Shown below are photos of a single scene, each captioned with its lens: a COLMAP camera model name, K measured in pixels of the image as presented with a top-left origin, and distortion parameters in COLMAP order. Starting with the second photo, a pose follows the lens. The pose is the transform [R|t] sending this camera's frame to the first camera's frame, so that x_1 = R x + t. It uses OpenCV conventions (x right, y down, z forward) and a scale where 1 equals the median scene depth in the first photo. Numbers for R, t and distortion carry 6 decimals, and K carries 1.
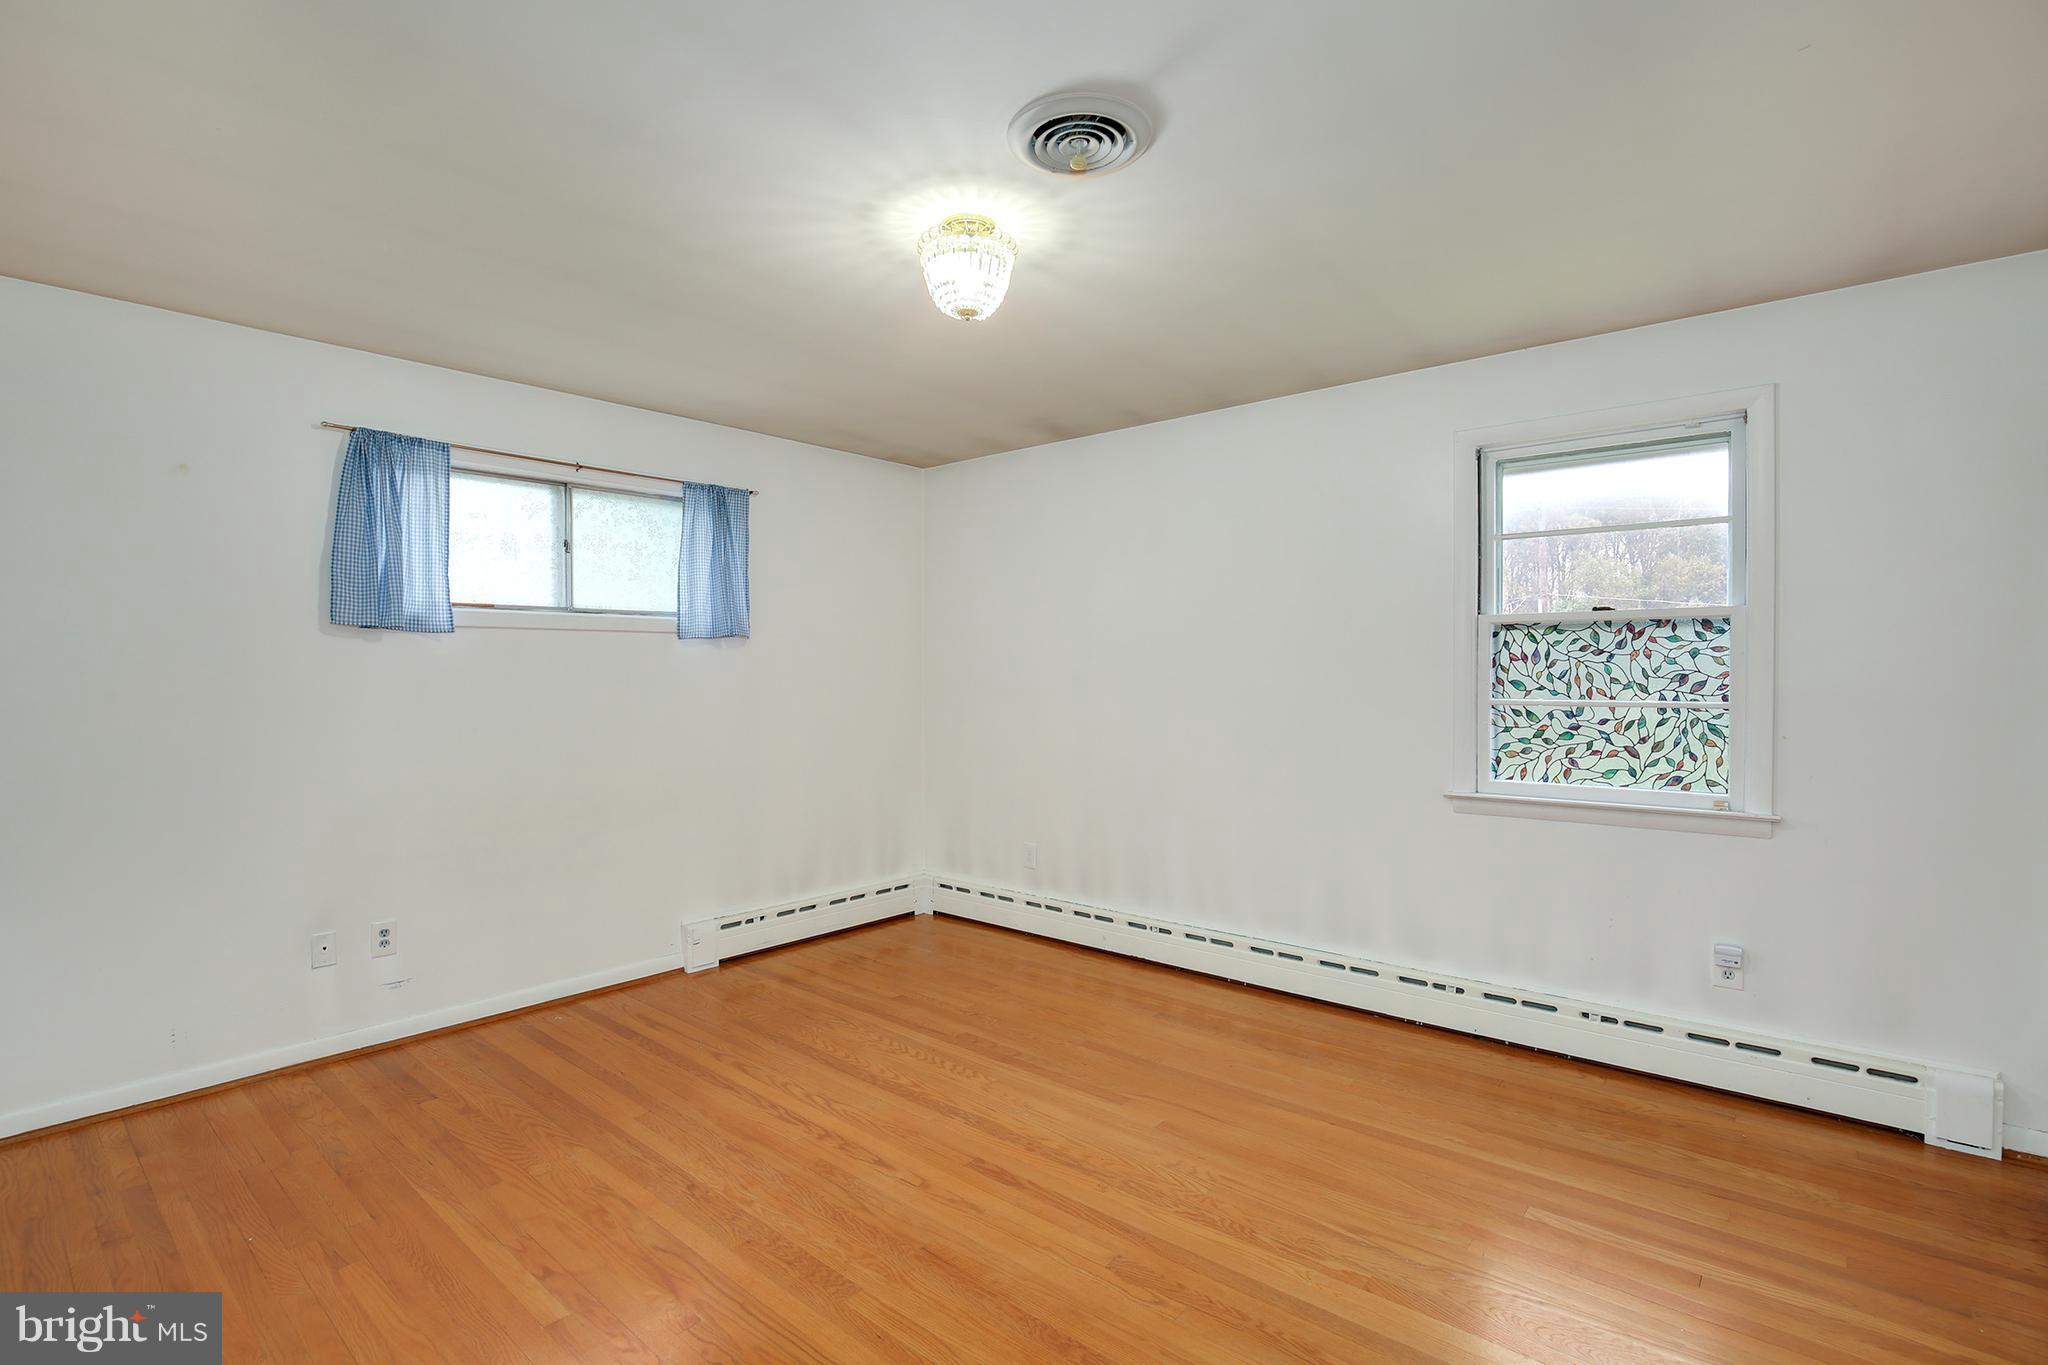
lens RADIAL K [[963.2, 0, 973.2], [0, 963.2, 676.4], [0, 0, 1]] dist [-0.025579, 0.000680]
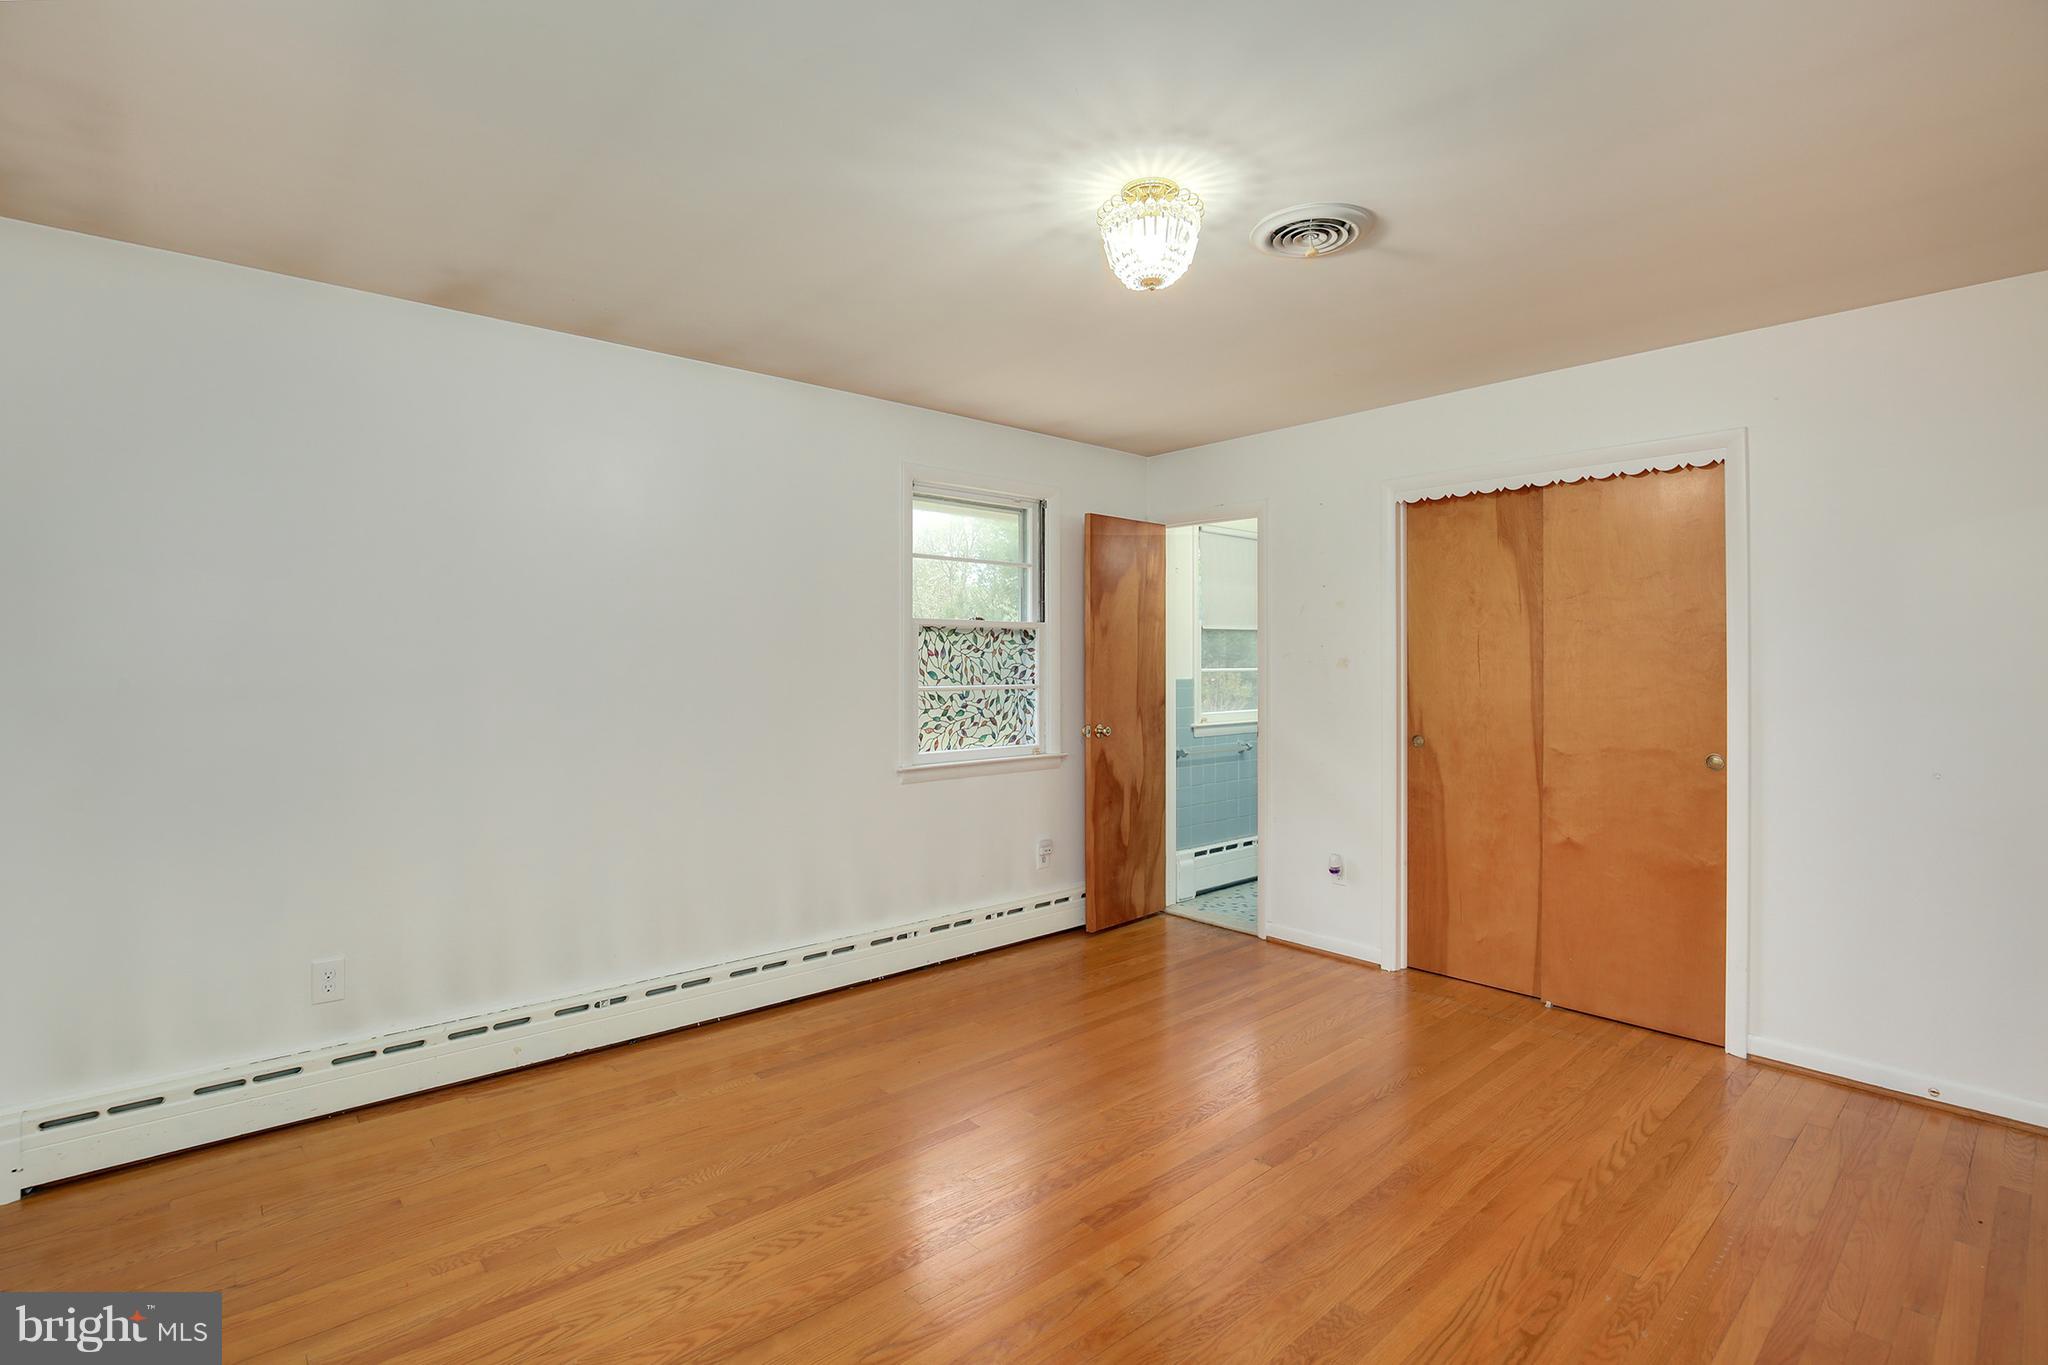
lens RADIAL K [[943.0, 0, 1023.8], [0, 943.0, 662.4], [0, 0, 1]] dist [-0.018033, 0.000716]
pose [[0.119103, 0.025119, 0.992564, -0.670746], [0.025211, 0.999281, -0.028315, 0.031413], [-0.992562, 0.028396, 0.118384, 0.755191]]
